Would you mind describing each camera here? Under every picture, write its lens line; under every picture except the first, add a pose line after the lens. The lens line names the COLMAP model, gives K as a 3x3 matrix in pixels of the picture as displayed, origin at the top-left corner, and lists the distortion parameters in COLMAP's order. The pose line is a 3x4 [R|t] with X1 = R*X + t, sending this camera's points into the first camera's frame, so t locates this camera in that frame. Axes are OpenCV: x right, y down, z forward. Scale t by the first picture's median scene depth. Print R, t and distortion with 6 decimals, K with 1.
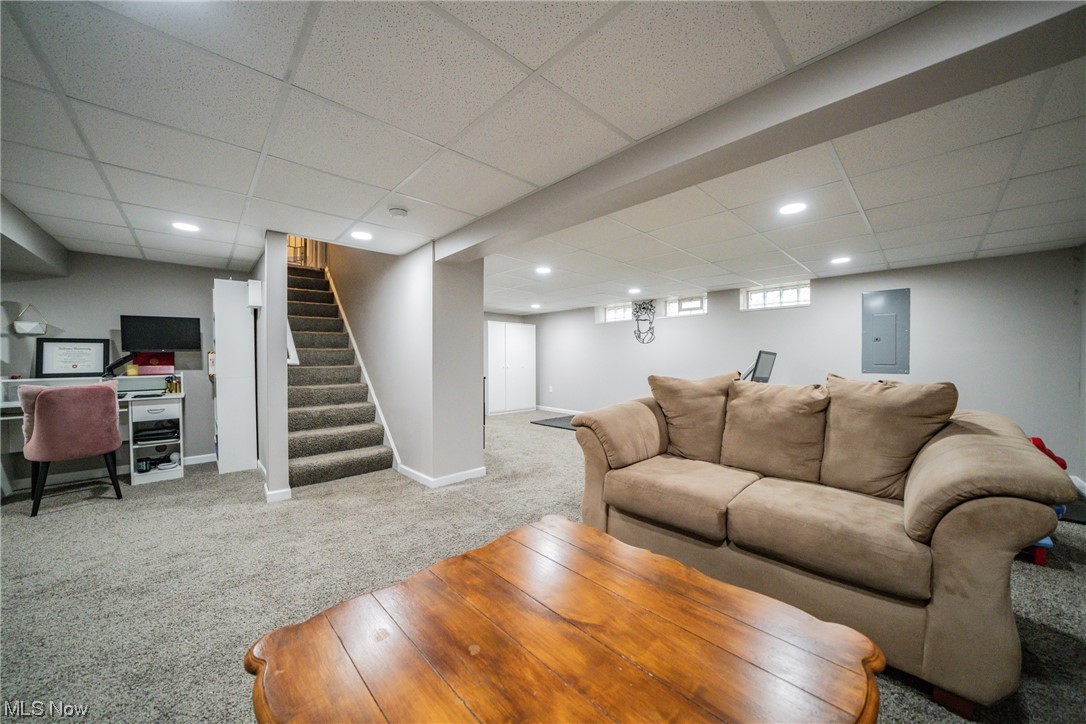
lens RADIAL K [[382.7, 0, 540.4], [0, 382.7, 363.2], [0, 0, 1]] dist [-0.027858, 0.004953]
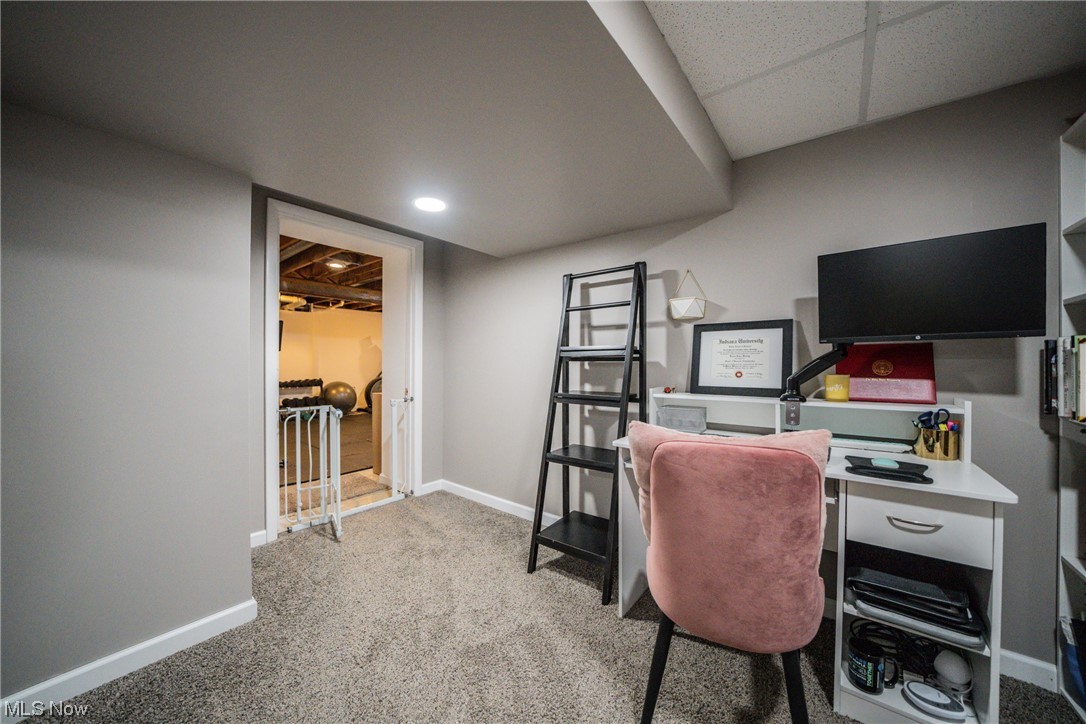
lens RADIAL K [[382.7, 0, 540.4], [0, 382.7, 363.2], [0, 0, 1]] dist [-0.027858, 0.004953]
pose [[0.157604, 0.010614, -0.987445, -0.743295], [-0.012983, 0.999878, 0.008675, -0.008632], [0.987417, 0.011452, 0.157723, 0.615251]]
